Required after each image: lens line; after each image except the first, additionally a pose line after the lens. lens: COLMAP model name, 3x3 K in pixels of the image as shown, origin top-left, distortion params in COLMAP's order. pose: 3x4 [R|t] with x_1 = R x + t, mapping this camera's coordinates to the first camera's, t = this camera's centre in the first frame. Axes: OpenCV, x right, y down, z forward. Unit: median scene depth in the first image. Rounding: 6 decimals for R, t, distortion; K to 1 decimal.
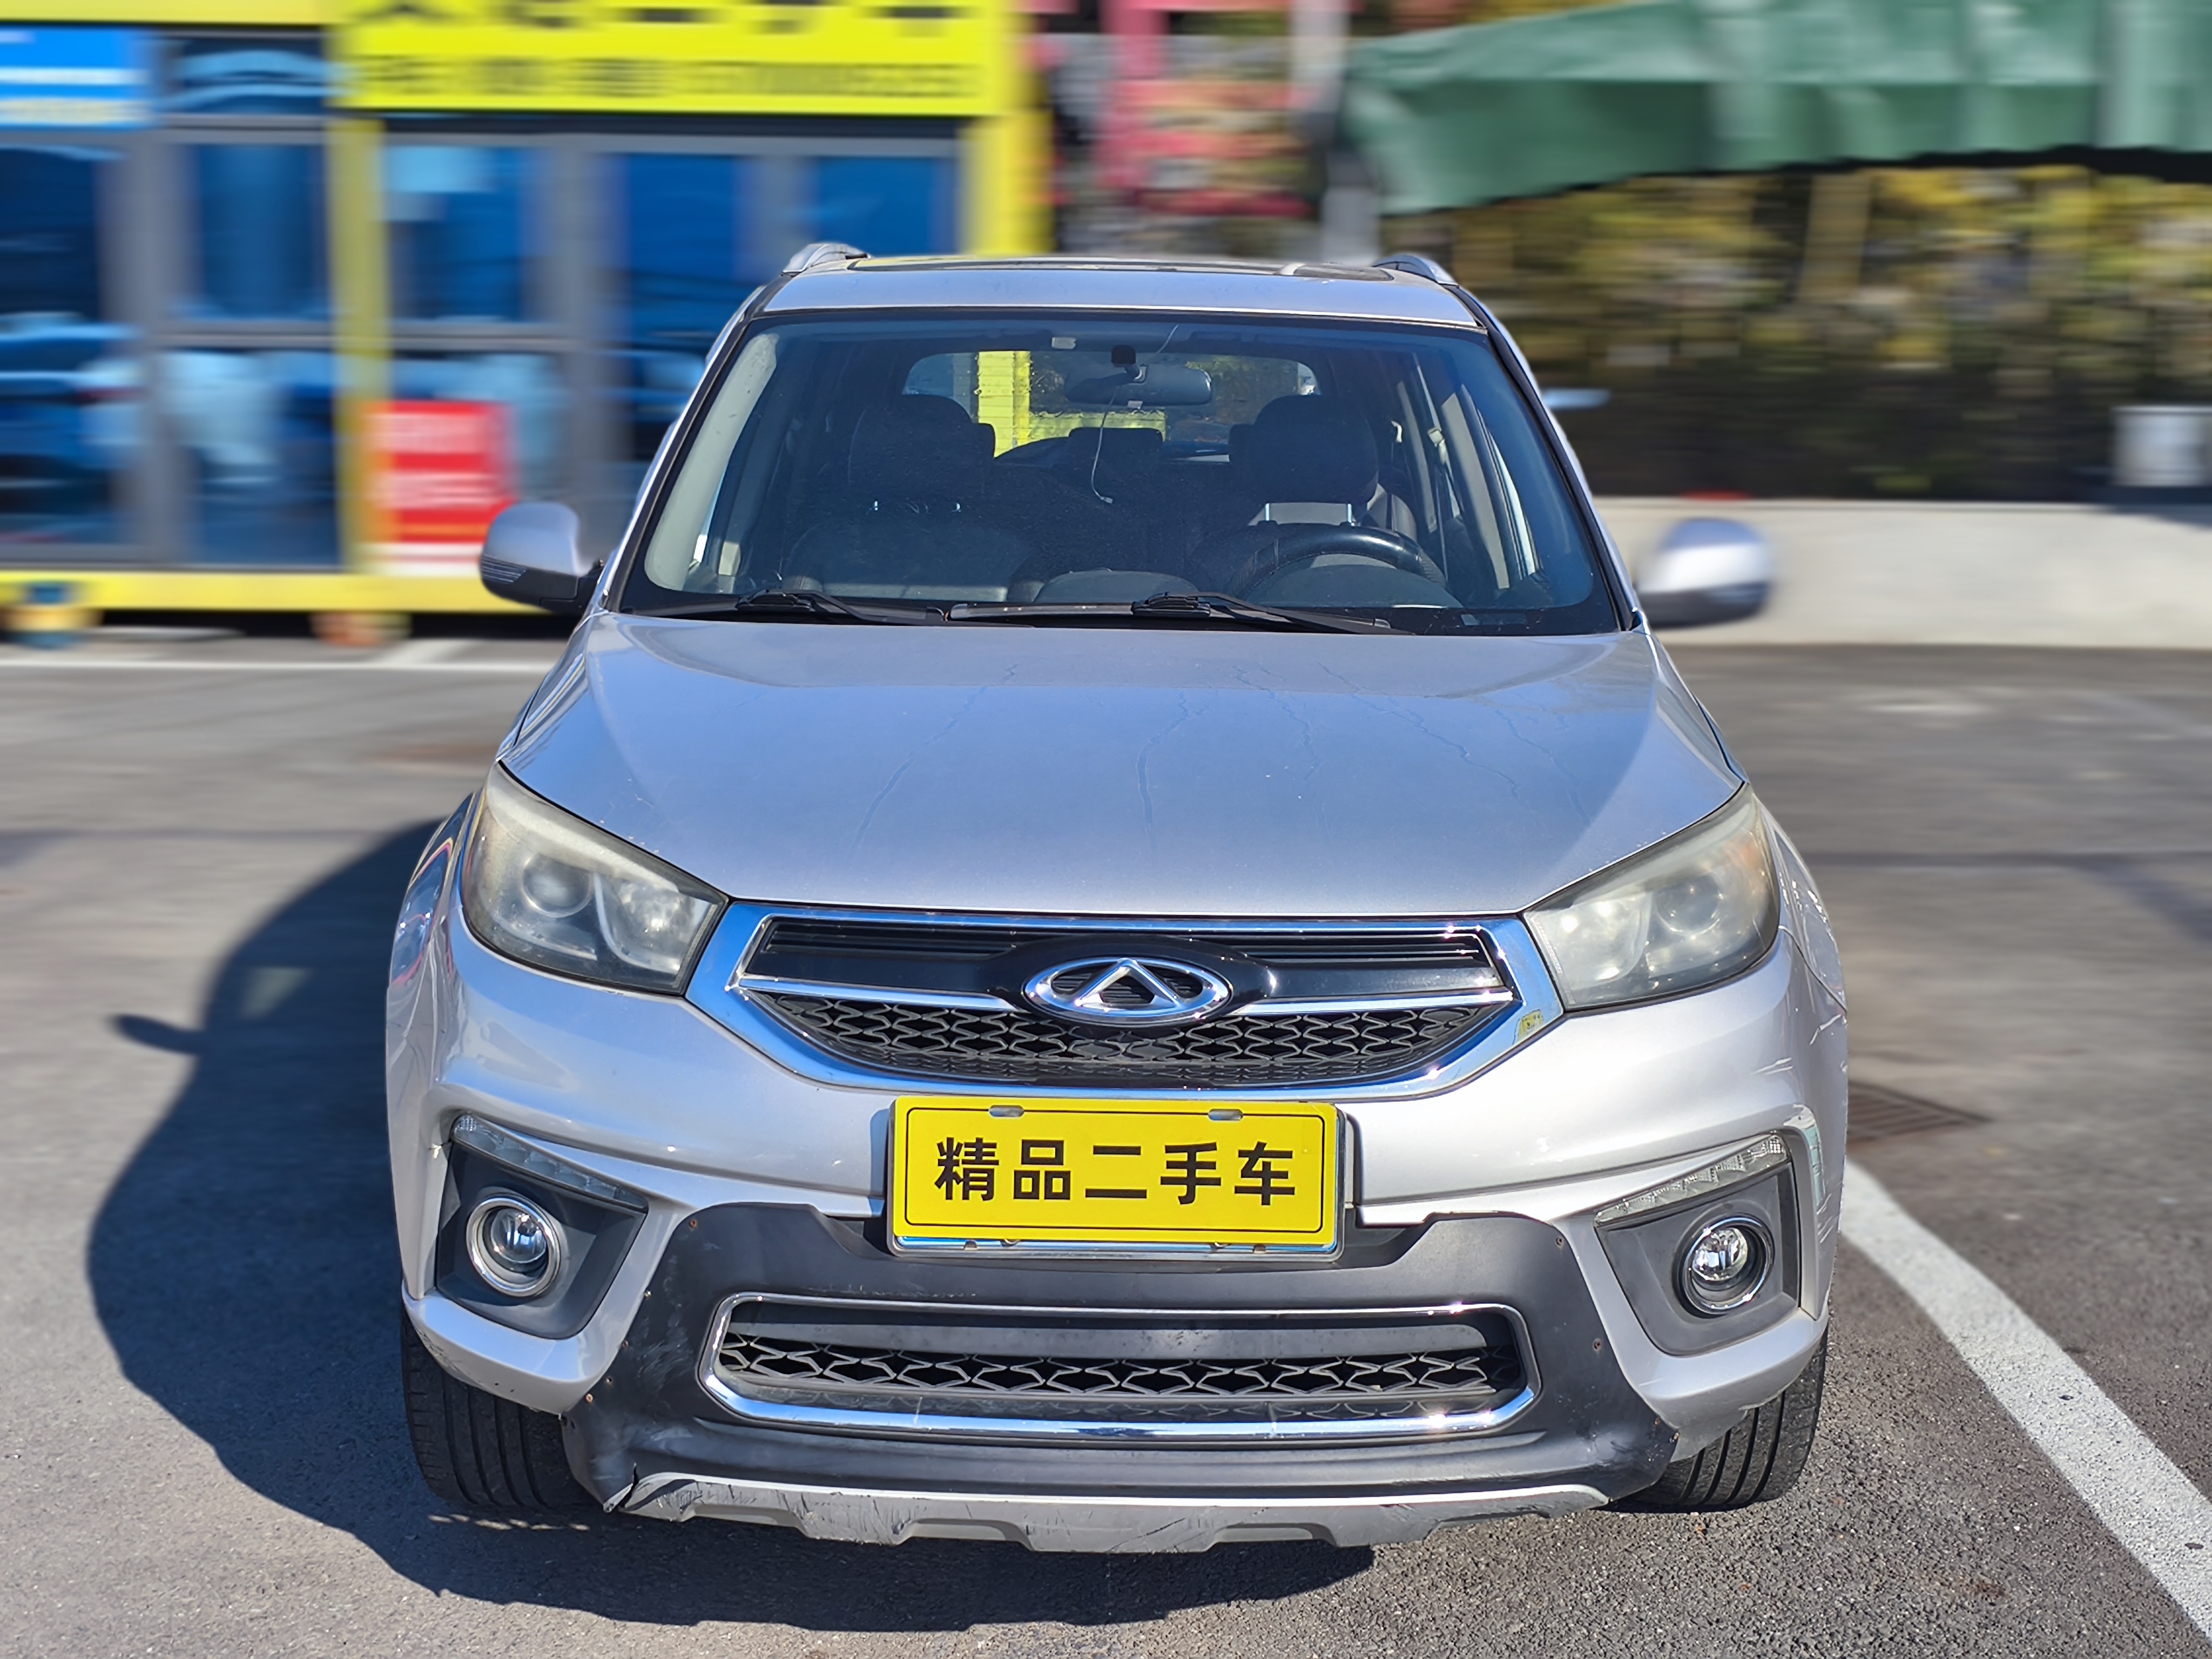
lens RADIAL K [[2905.6, 0, 1123.6], [0, 2905.6, 829.3], [0, 0, 1]] dist [0.085517, -0.168569]
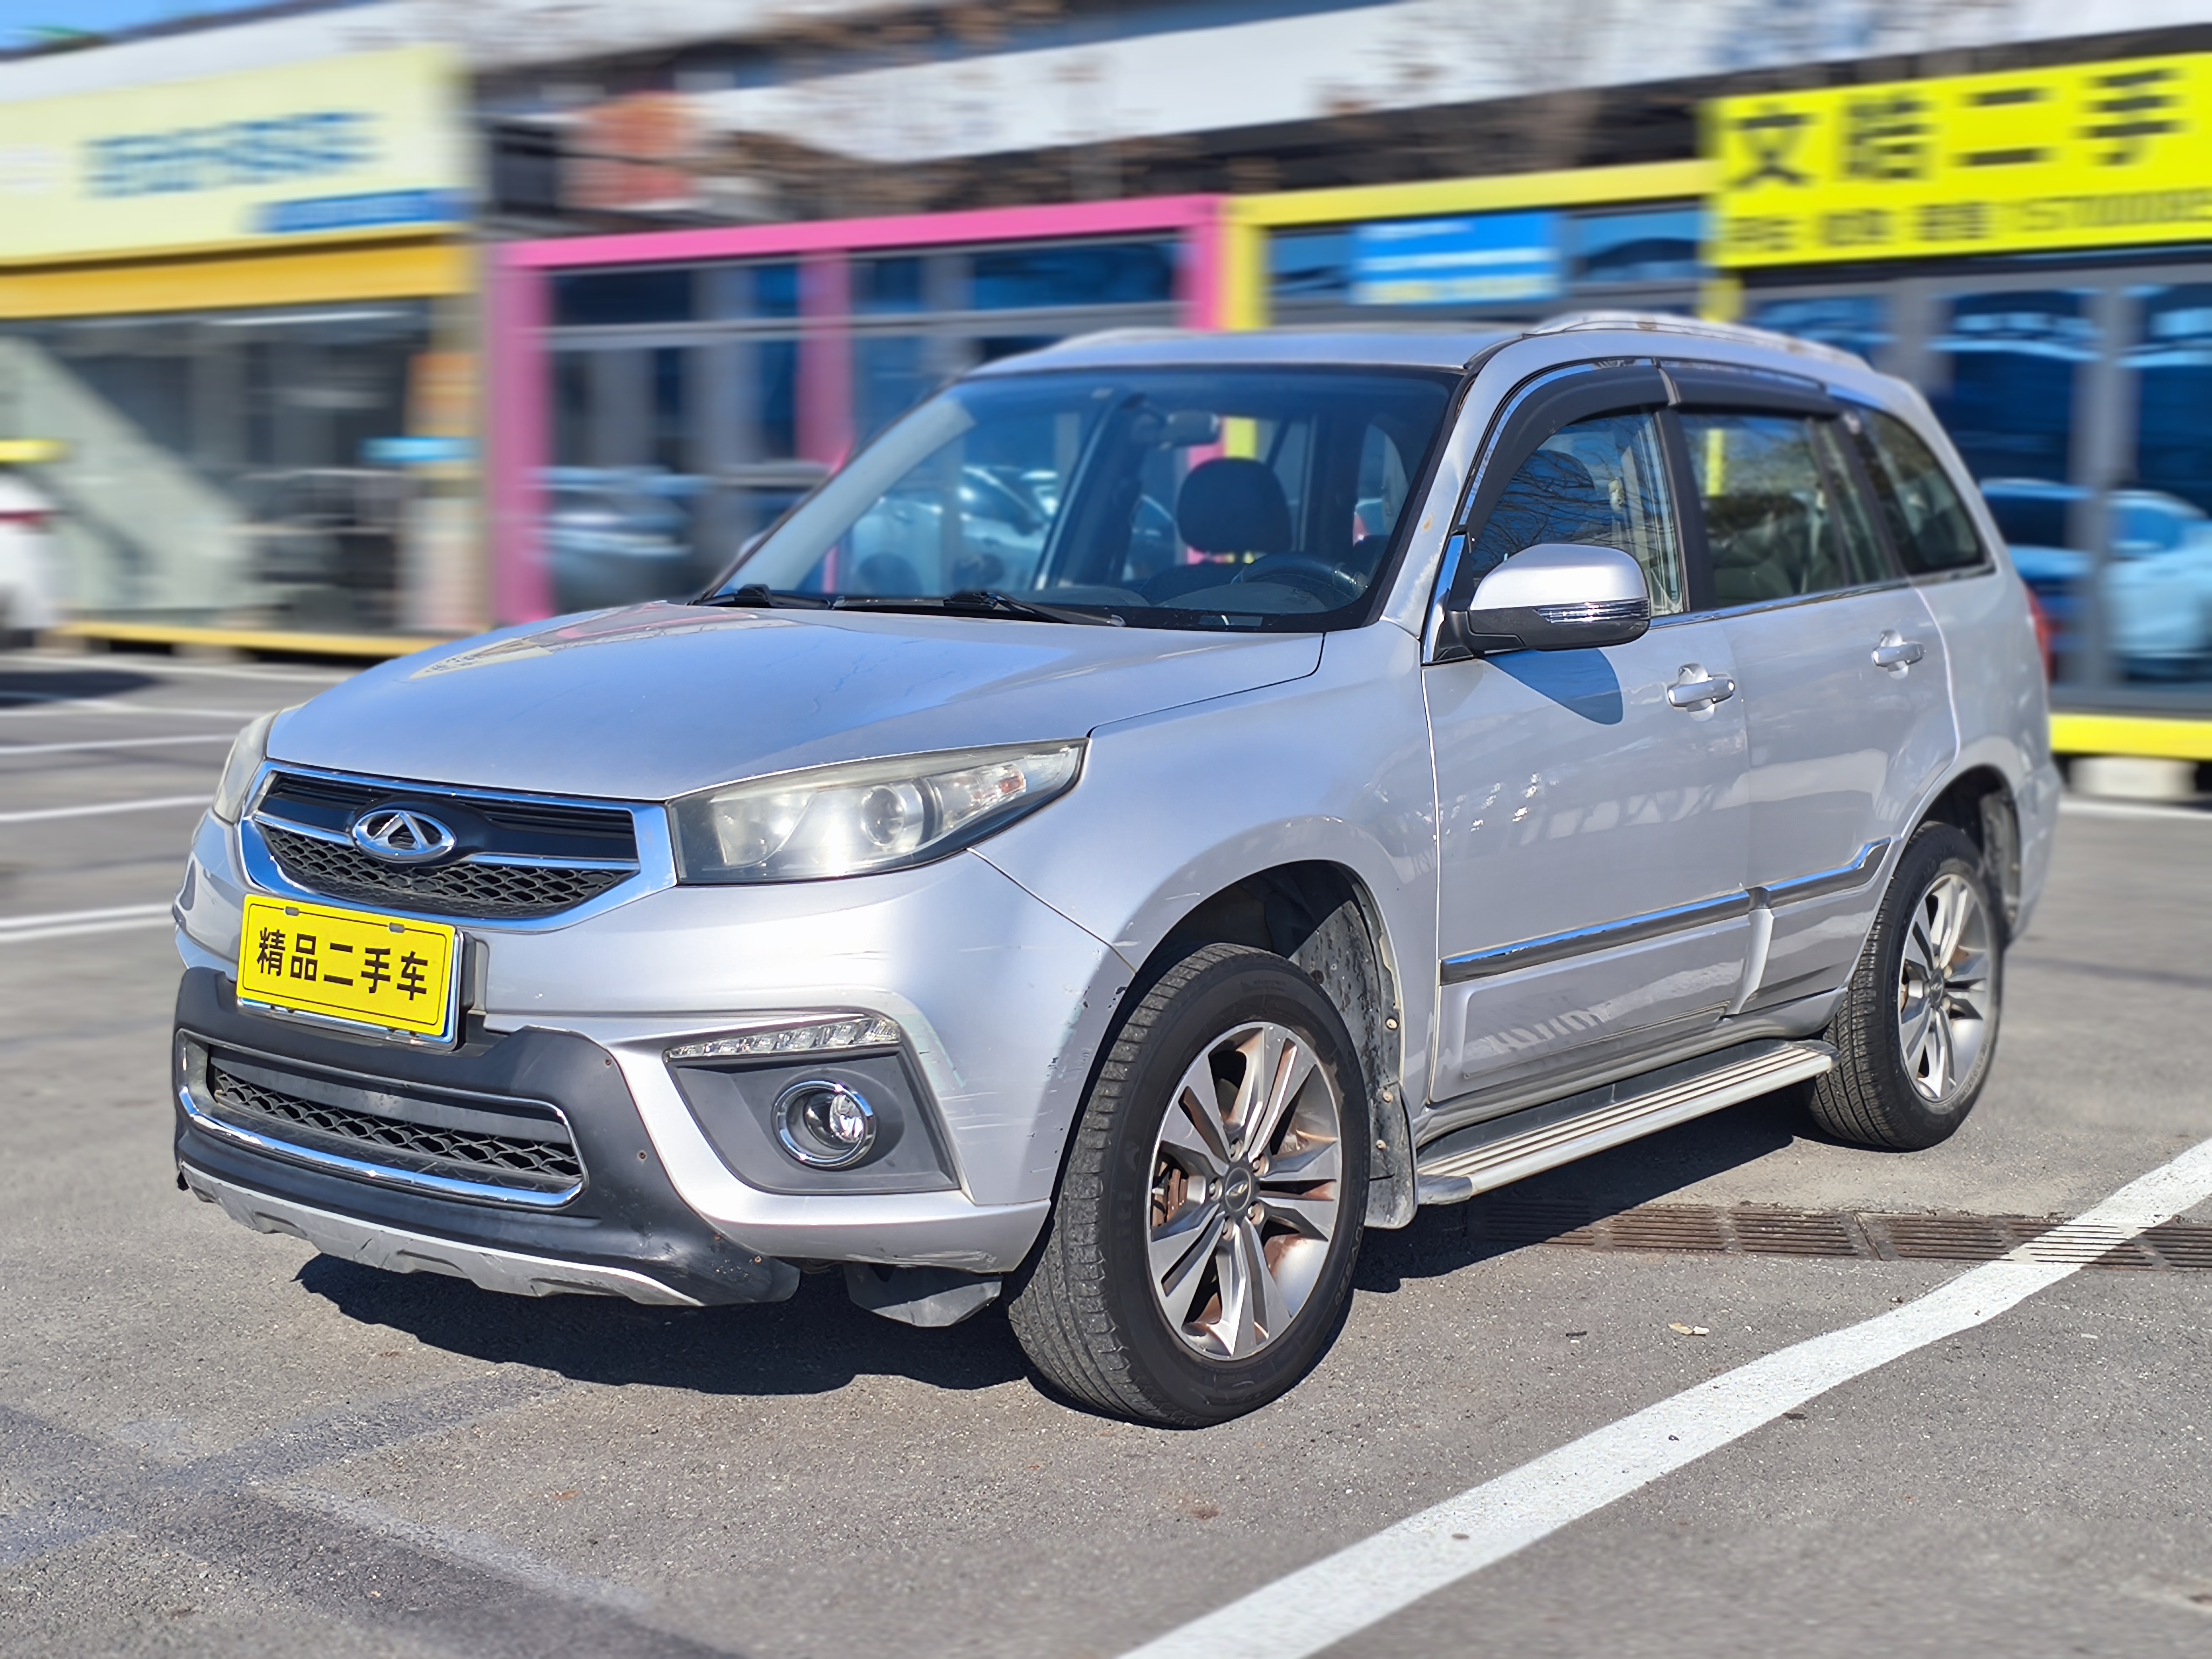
lens RADIAL K [[2905.6, 0, 1123.6], [0, 2905.6, 829.3], [0, 0, 1]] dist [0.085517, -0.168569]
pose [[0.783956, 0.063531, -0.617557, 1.085815], [-0.102967, 0.994279, -0.028424, 0.057266], [0.612217, 0.085871, 0.786013, 0.164937]]
